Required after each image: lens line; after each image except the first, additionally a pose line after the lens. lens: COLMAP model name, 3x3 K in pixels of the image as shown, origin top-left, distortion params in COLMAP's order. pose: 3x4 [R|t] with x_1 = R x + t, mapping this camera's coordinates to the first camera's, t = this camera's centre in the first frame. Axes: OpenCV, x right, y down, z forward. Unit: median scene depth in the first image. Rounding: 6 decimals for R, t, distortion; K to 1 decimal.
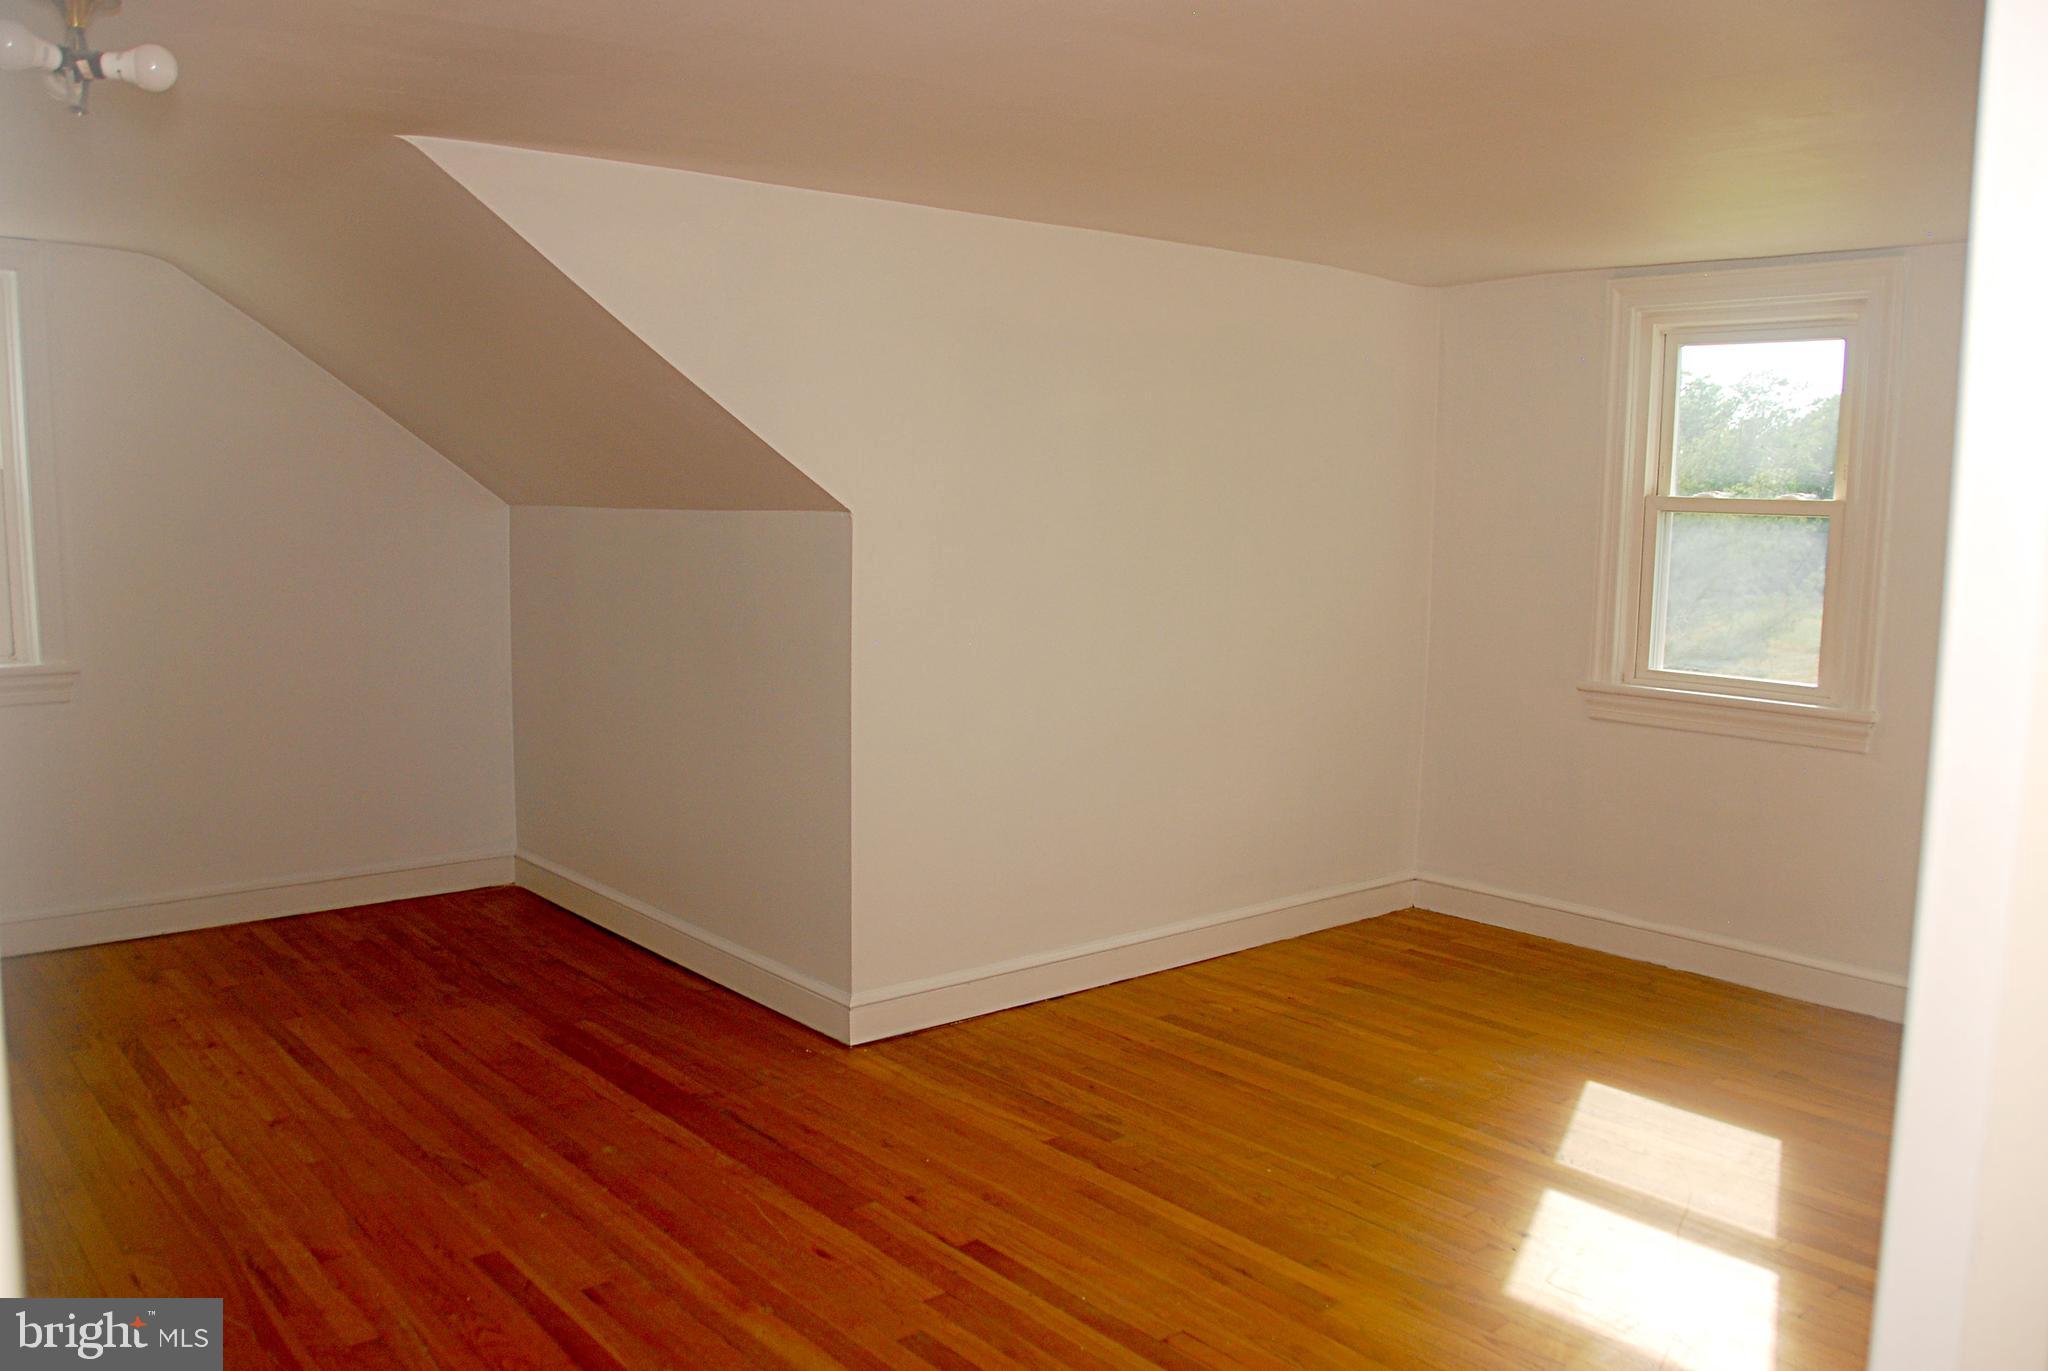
lens RADIAL K [[1639.6, 0, 987.0], [0, 1639.6, 692.5], [0, 0, 1]] dist [-0.150014, 0.094155]
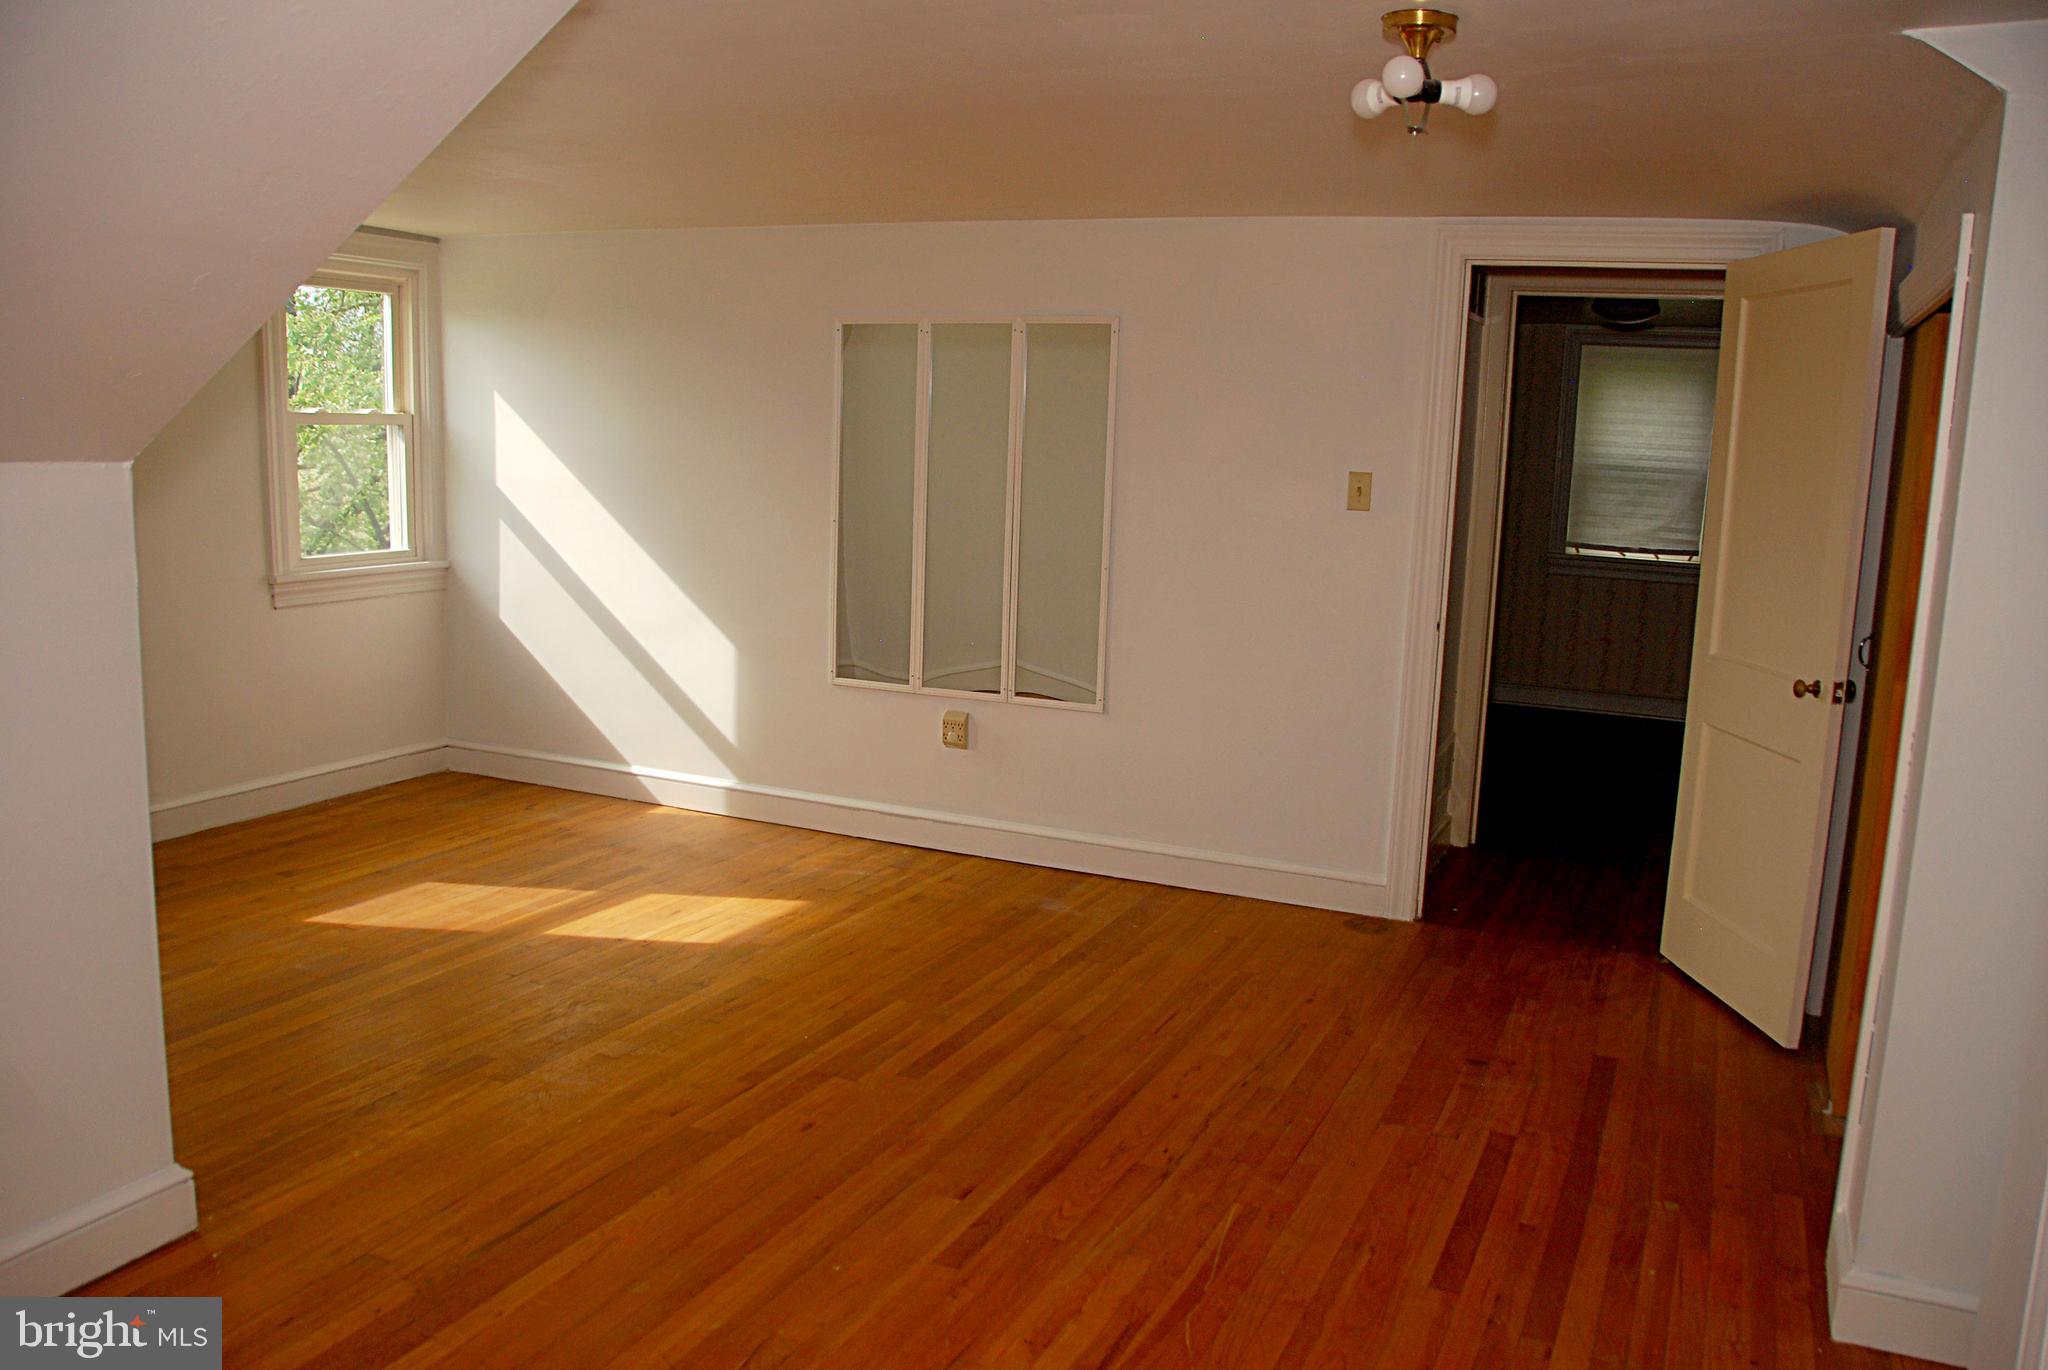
lens RADIAL K [[1639.6, 0, 1027.1], [0, 1639.6, 693.0], [0, 0, 1]] dist [-0.150014, 0.094155]
pose [[-0.441194, -0.173906, 0.880400, -0.969134], [0.070546, 0.971287, 0.227212, -0.163105], [-0.894634, 0.162353, -0.416258, 1.128114]]
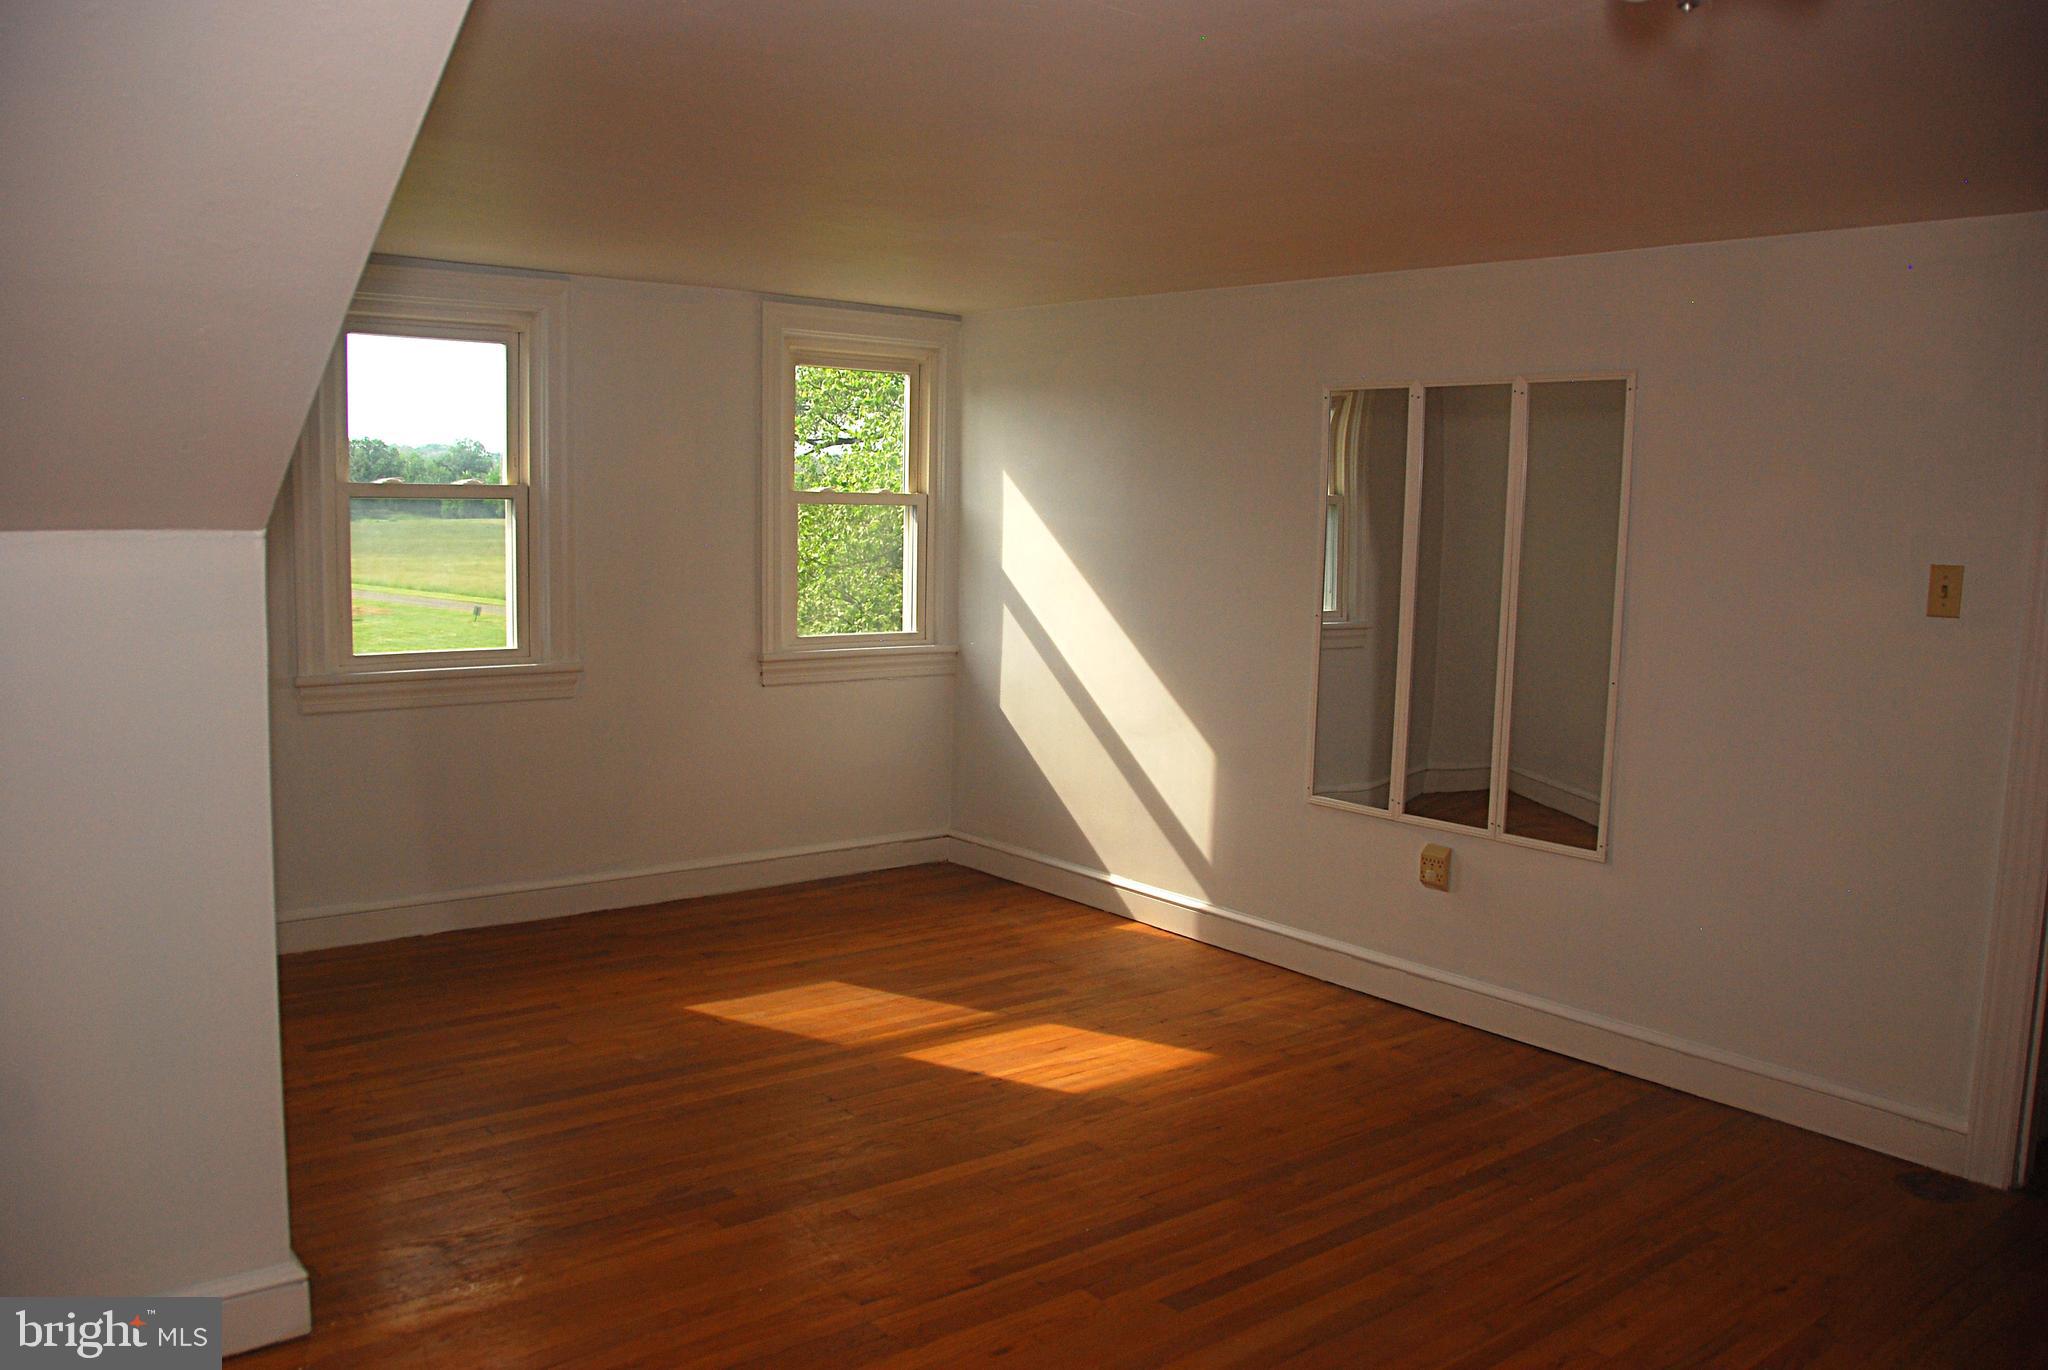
lens RADIAL K [[1639.6, 0, 1006.6], [0, 1639.6, 675.0], [0, 0, 1]] dist [-0.150014, 0.094155]
pose [[0.020160, -0.124501, 0.992015, -0.837518], [0.100682, 0.987425, 0.121879, -0.121588], [-0.994714, 0.097421, 0.032441, 0.819054]]
